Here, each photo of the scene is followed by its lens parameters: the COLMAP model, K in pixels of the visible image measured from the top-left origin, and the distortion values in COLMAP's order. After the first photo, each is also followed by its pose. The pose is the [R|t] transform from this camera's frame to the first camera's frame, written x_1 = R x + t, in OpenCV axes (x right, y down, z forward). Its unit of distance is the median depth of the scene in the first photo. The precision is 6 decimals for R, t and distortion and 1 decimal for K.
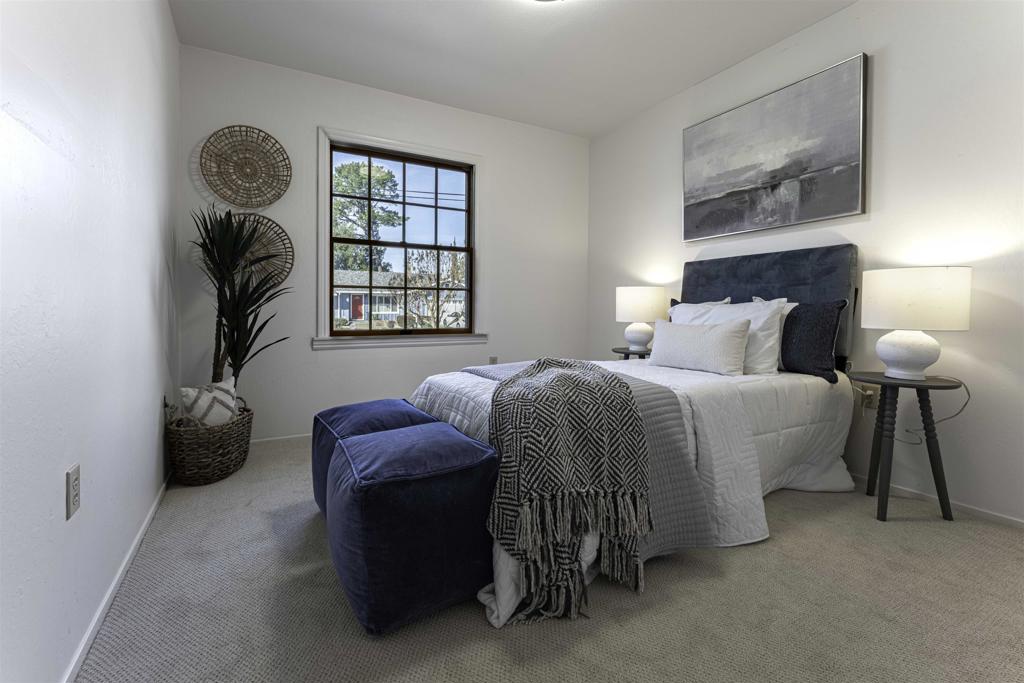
lens RADIAL K [[431.4, 0, 515.0], [0, 431.4, 312.1], [0, 0, 1]] dist [-0.002556, -0.000081]
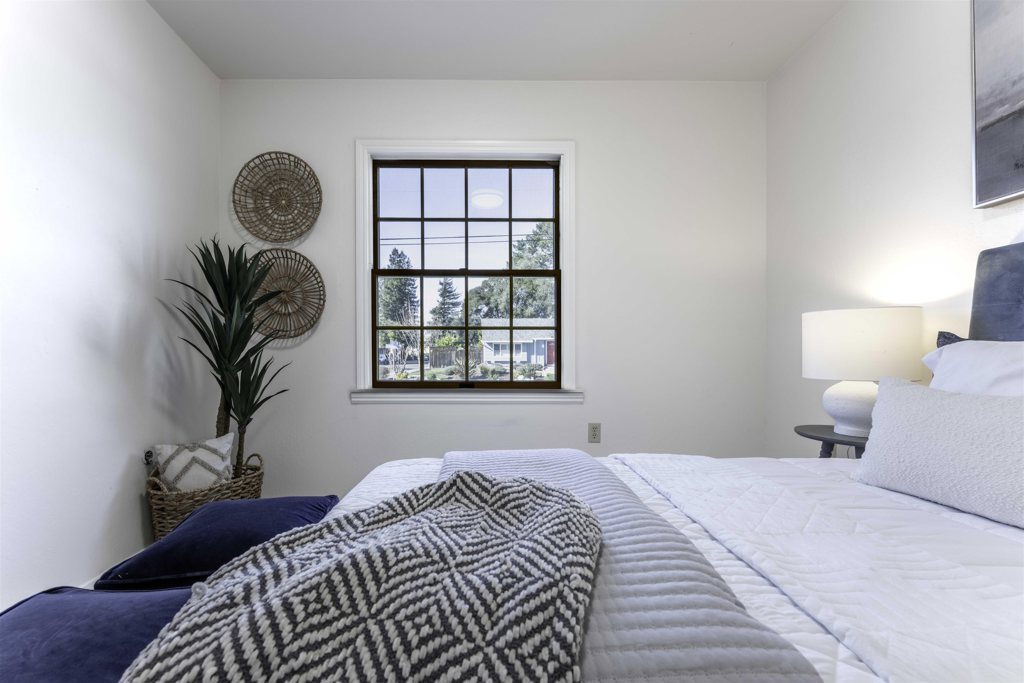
lens RADIAL K [[416.4, 0, 504.9], [0, 416.4, 348.6], [0, 0, 1]] dist [0.006720, -0.000821]
pose [[0.875019, -0.009472, -0.483996, 0.191787], [-0.000775, 0.999780, -0.020966, -0.002741], [0.484088, 0.018721, 0.874819, 0.422240]]
